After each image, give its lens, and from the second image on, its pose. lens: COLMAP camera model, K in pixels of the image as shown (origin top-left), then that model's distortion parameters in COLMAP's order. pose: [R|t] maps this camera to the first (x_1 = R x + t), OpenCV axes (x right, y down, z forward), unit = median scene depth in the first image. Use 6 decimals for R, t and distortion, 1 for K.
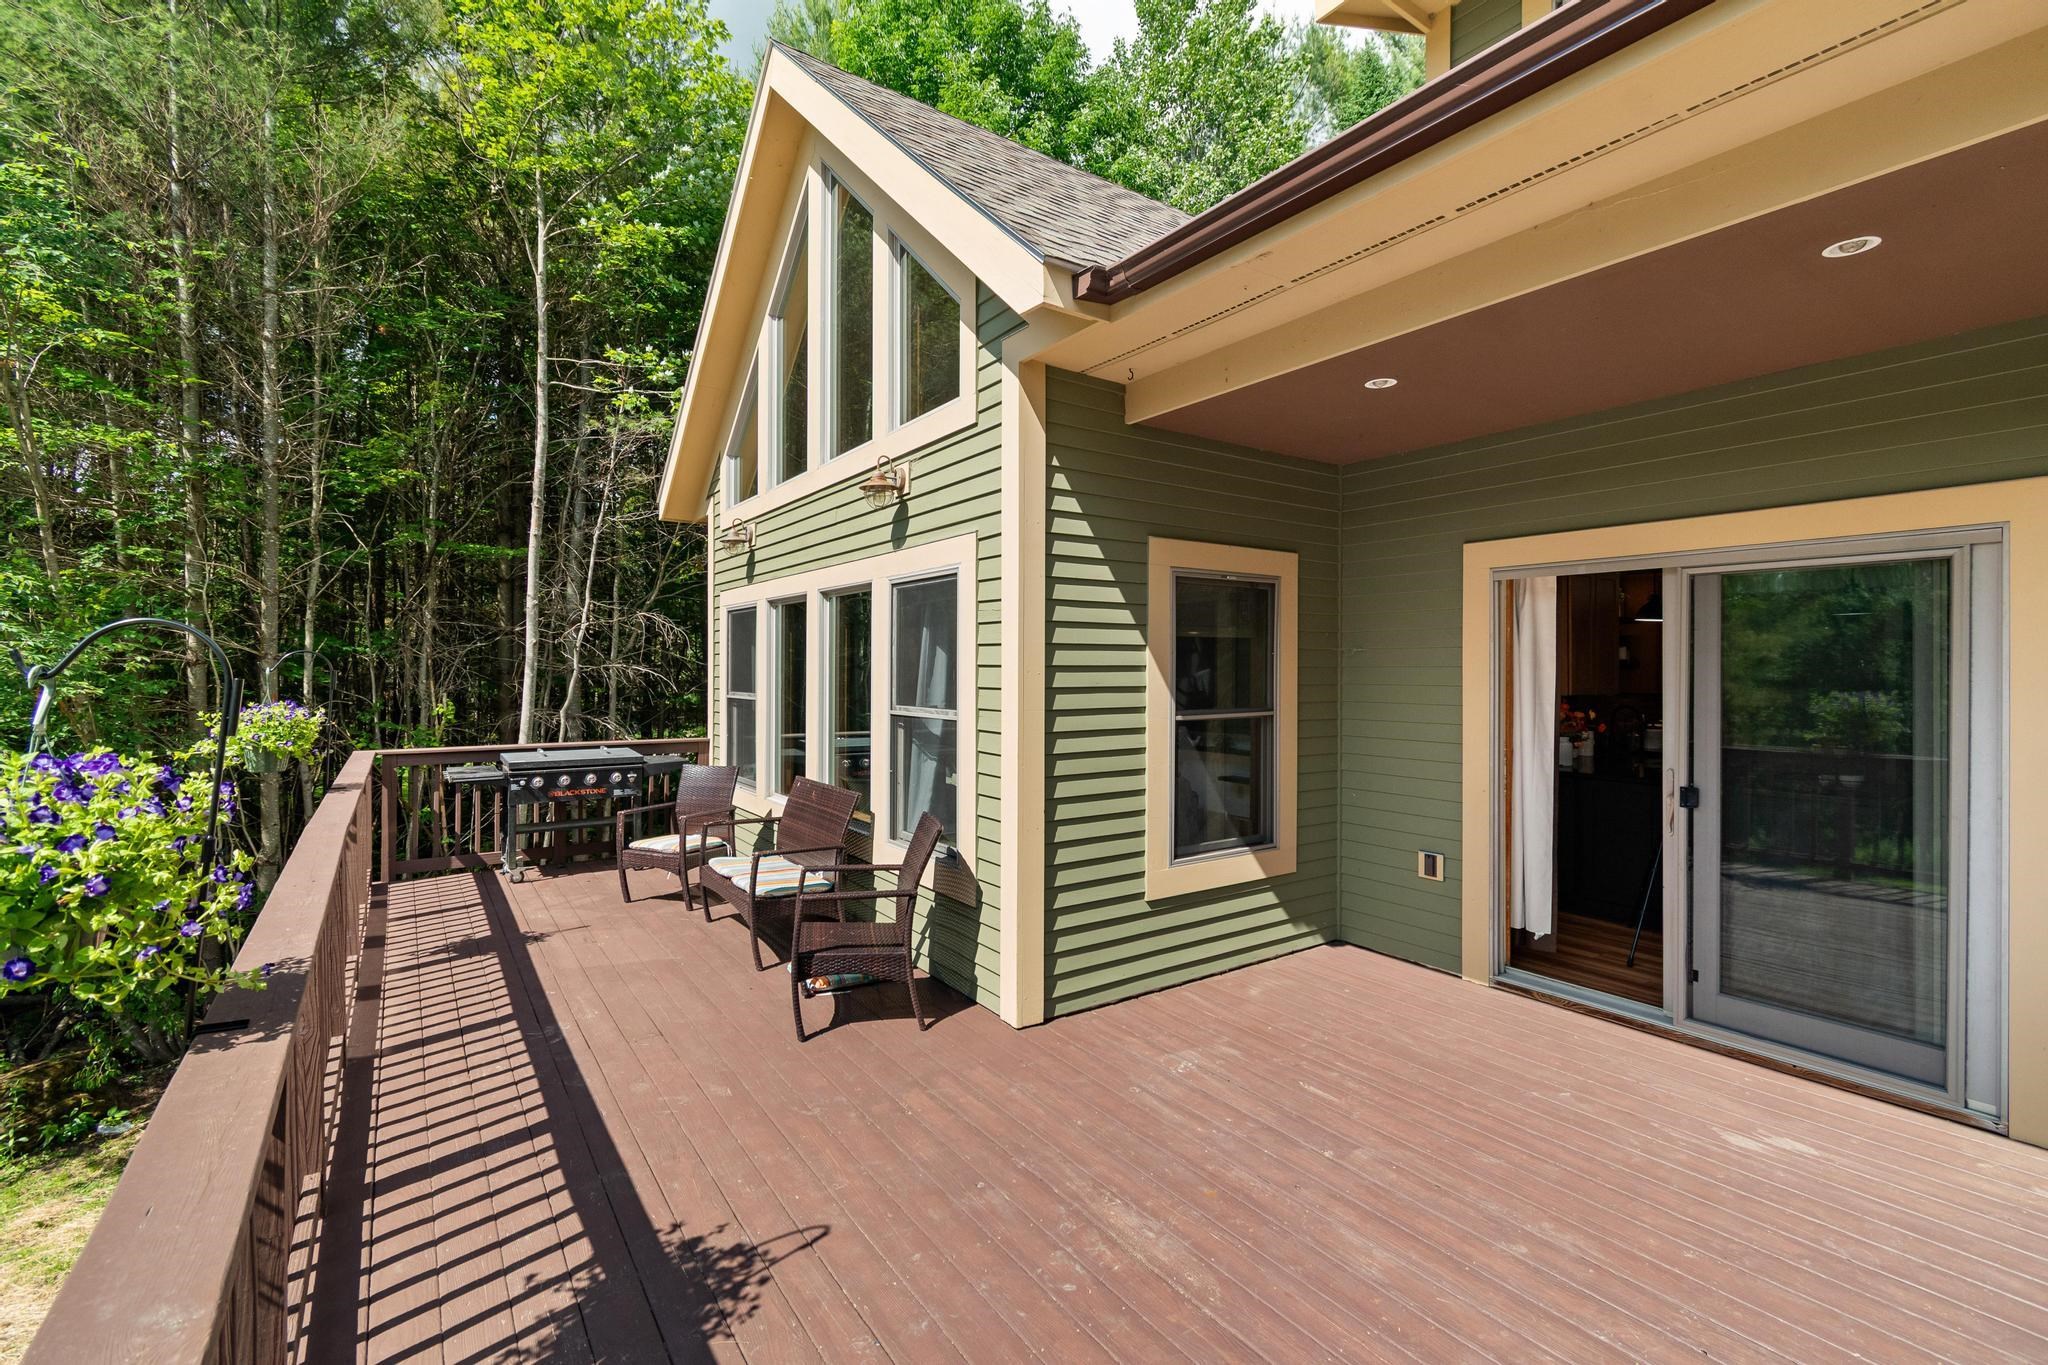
lens RADIAL K [[902.9, 0, 1029.2], [0, 902.9, 667.6], [0, 0, 1]] dist [-0.000161, -0.001244]
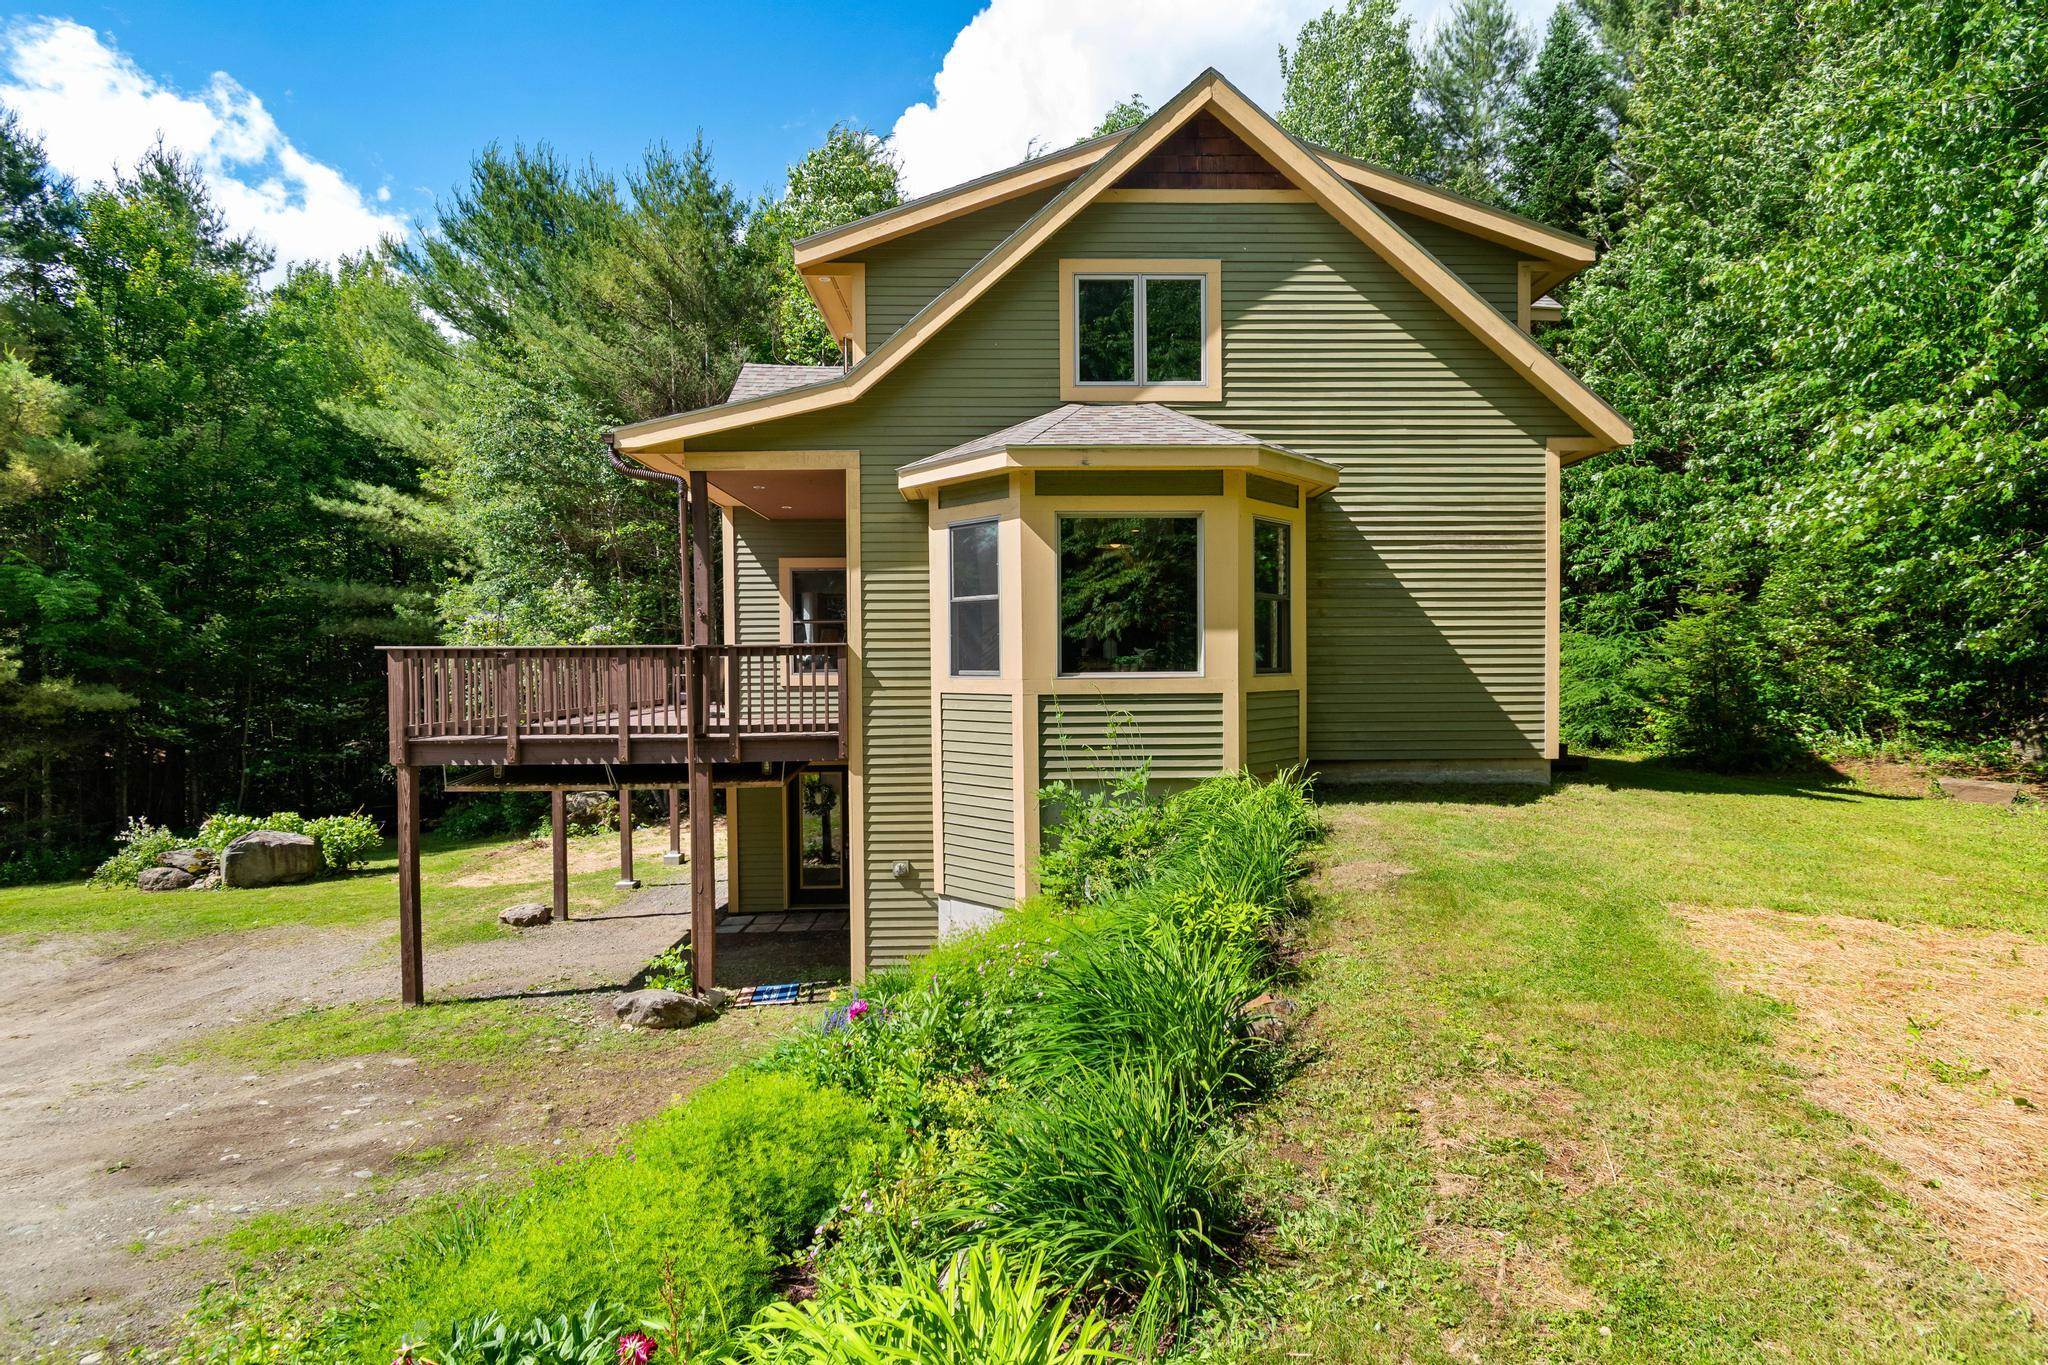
lens RADIAL K [[1020.6, 0, 1049.0], [0, 1020.6, 687.0], [0, 0, 1]] dist [-0.004129, -0.000378]
pose [[0.838741, 0.003907, -0.544517, 2.378281], [0.010215, 0.999685, 0.022907, 0.179981], [0.544435, -0.024775, 0.838437, -1.128393]]
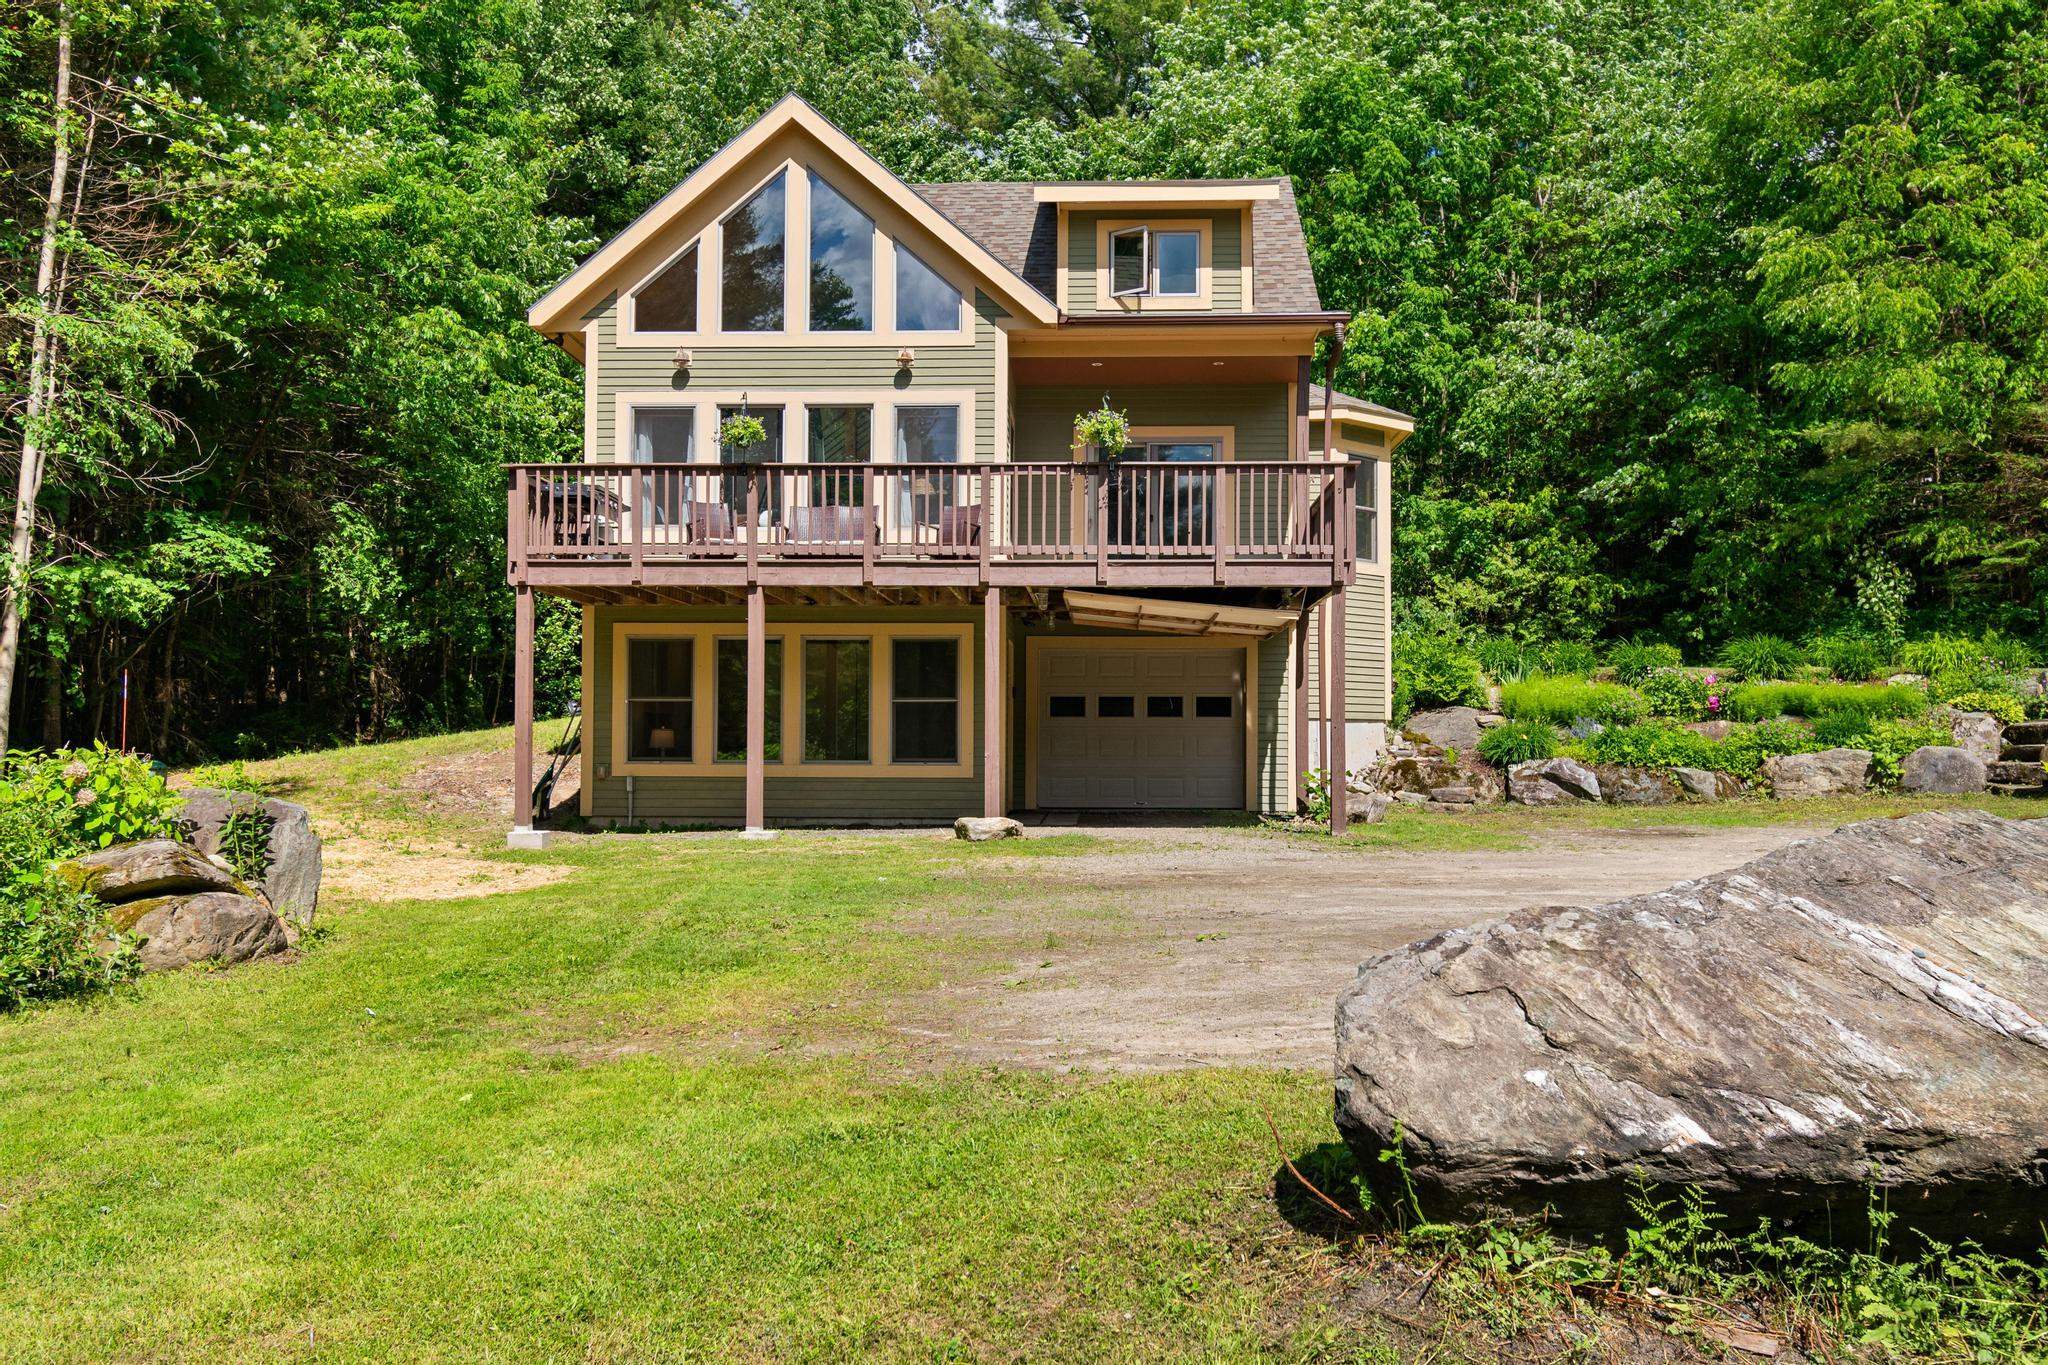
lens RADIAL K [[1705.5, 0, 1065.4], [0, 1705.5, 685.8], [0, 0, 1]] dist [-0.003181, -0.007000]
pose [[0.601815, 0.026646, 0.798191, -3.188821], [-0.003099, 0.999514, -0.031030, 0.706685], [-0.798629, 0.016201, 0.601605, -1.745026]]
